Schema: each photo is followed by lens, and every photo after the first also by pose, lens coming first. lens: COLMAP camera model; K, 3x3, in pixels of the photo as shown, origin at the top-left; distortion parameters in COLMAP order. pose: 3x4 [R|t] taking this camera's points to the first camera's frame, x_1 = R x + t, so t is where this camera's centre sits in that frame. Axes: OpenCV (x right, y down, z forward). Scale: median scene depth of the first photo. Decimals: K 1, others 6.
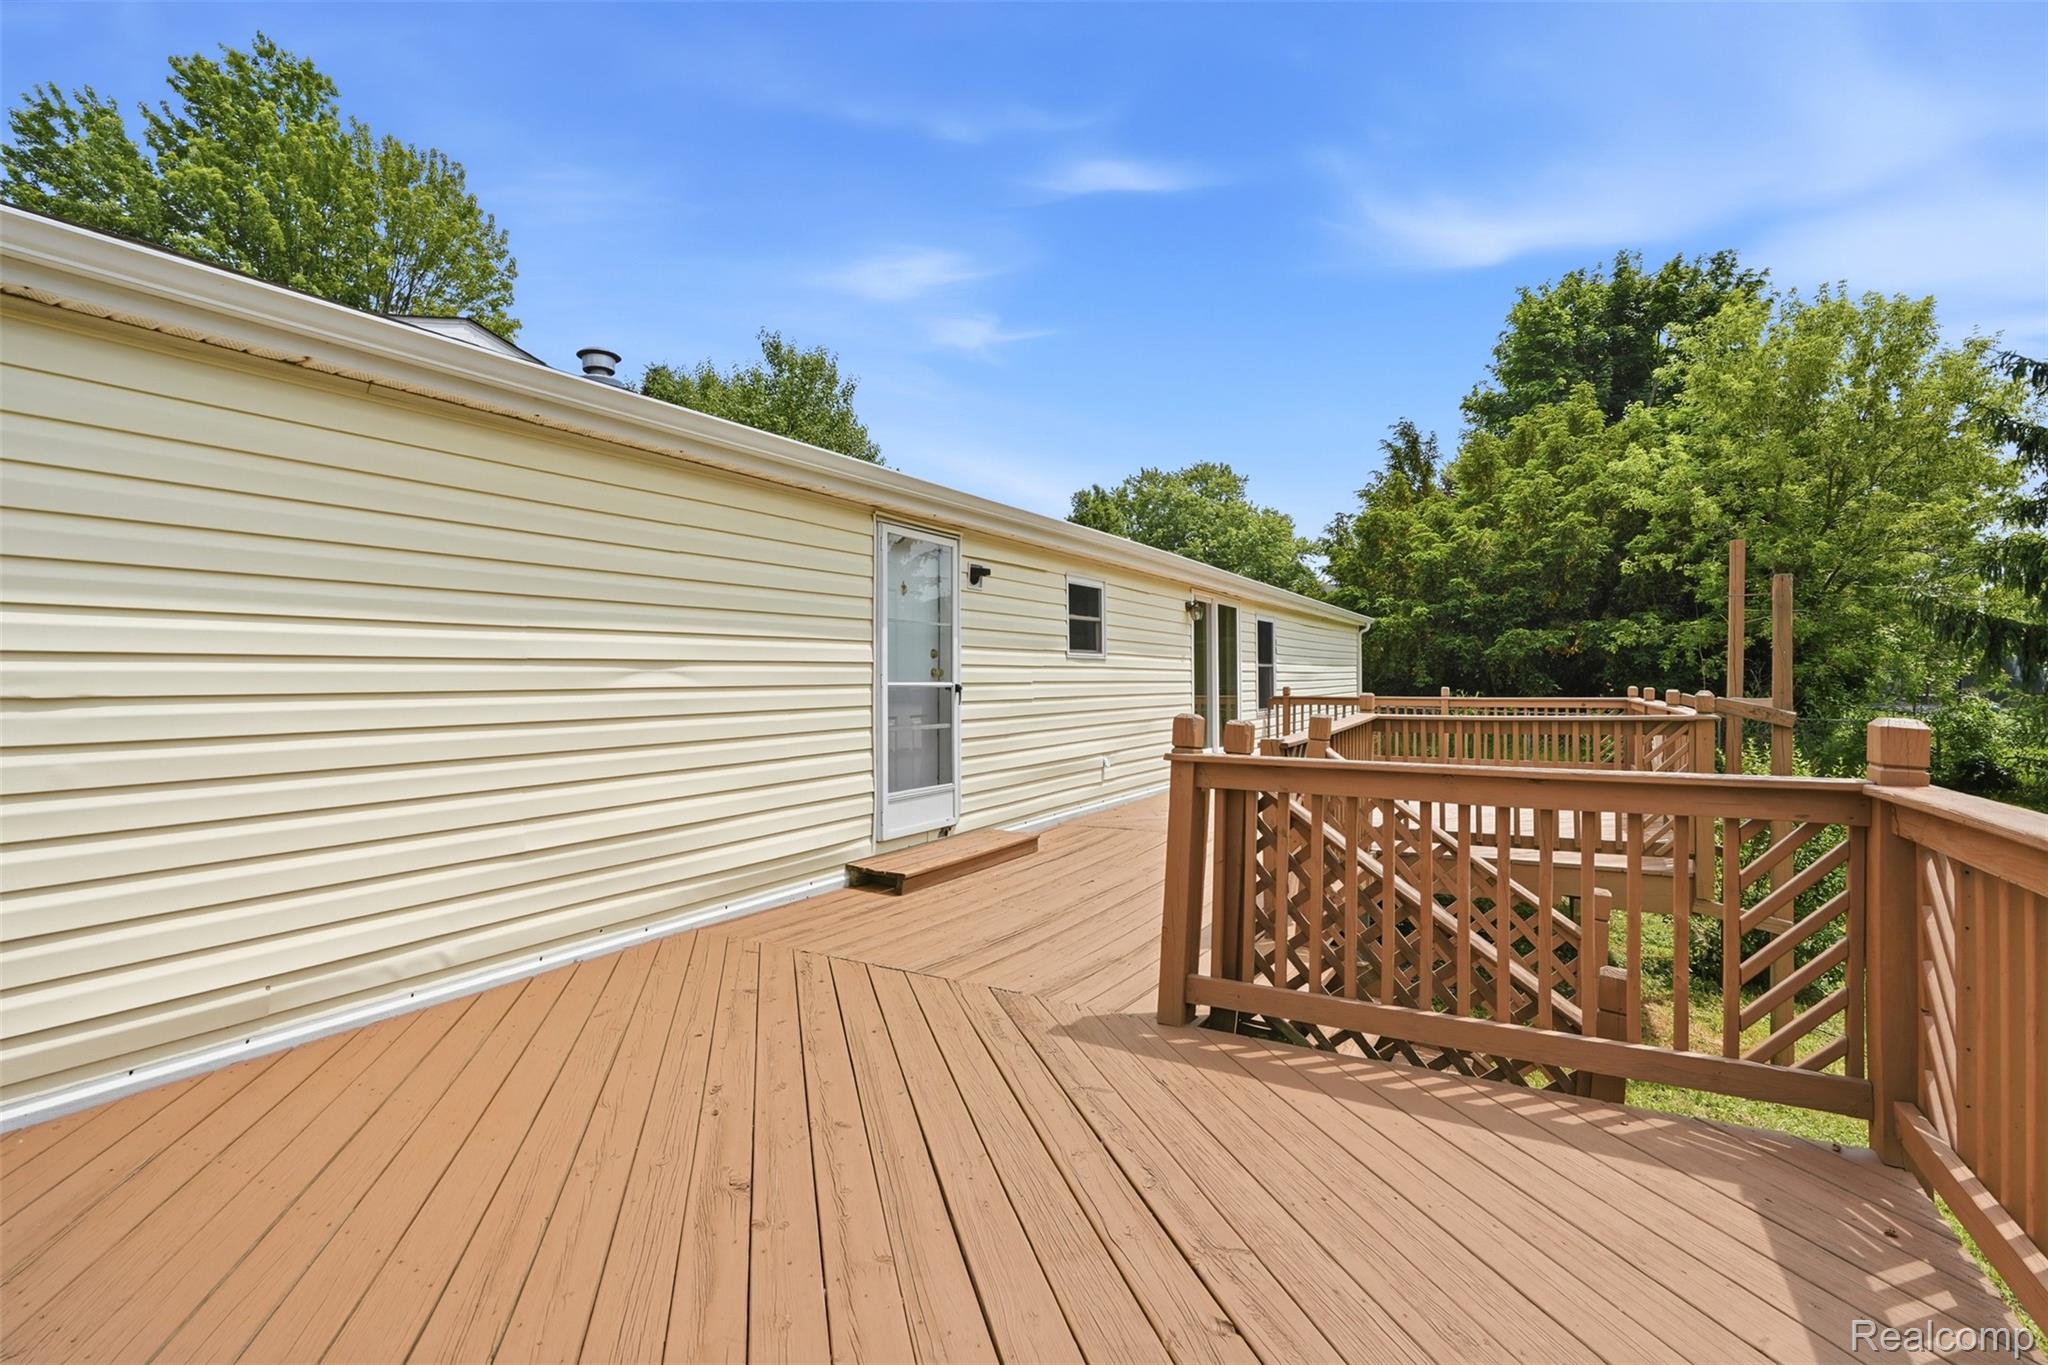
lens RADIAL K [[922.0, 0, 1017.8], [0, 922.0, 673.7], [0, 0, 1]] dist [-0.024100, 0.000247]
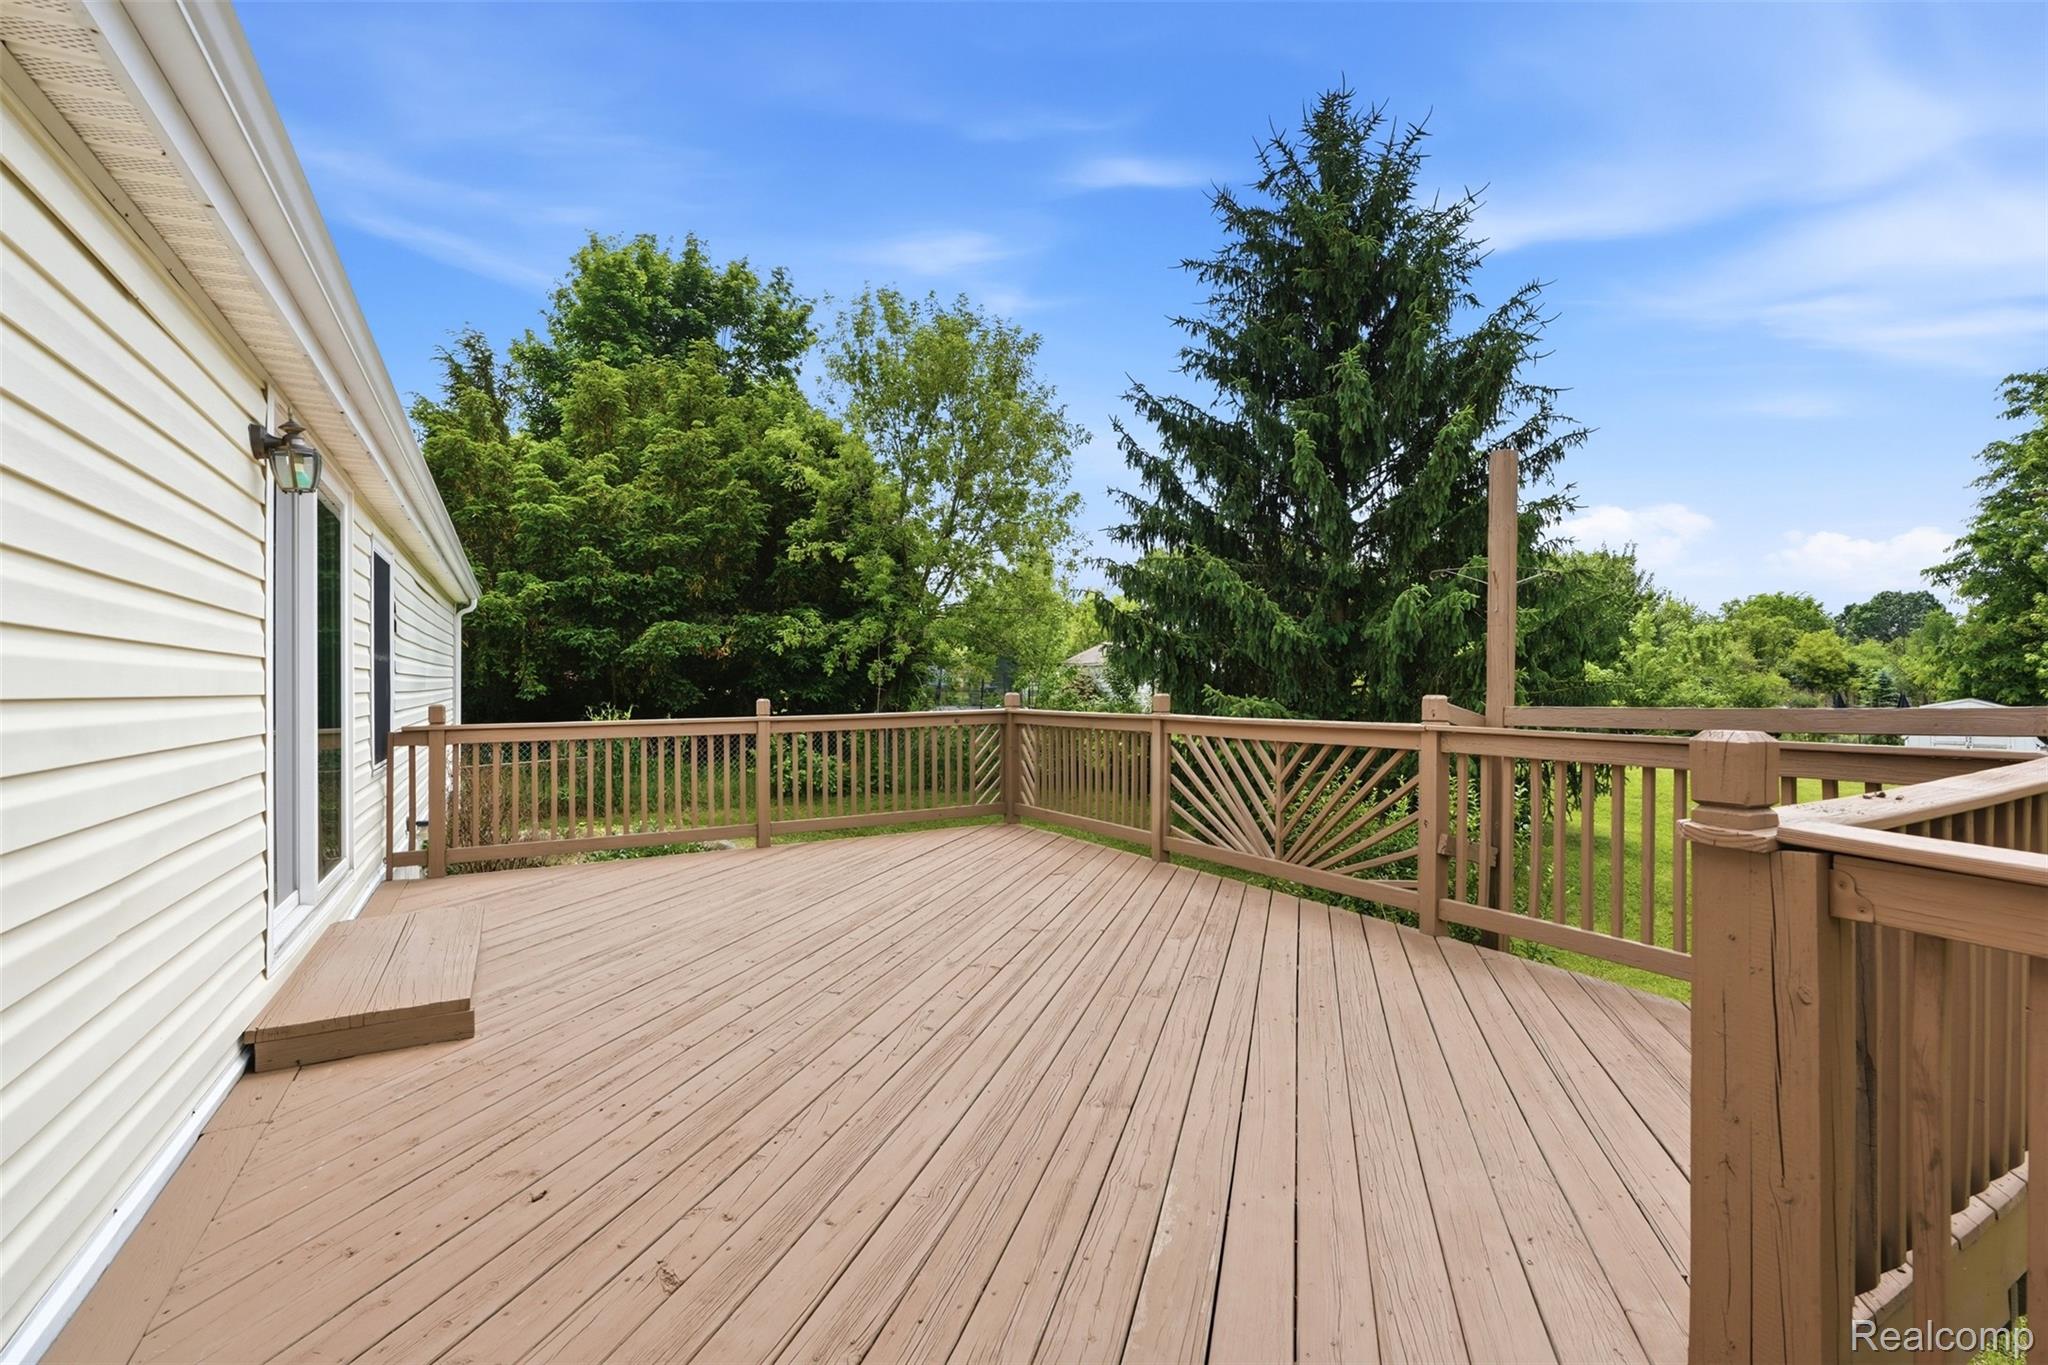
lens RADIAL K [[922.0, 0, 1017.8], [0, 922.0, 673.7], [0, 0, 1]] dist [-0.024100, 0.000247]
pose [[0.506355, 0.004561, 0.862313, 0.033025], [0.005660, 0.999947, -0.008613, 0.003052], [-0.862306, 0.009242, 0.506303, 0.356046]]
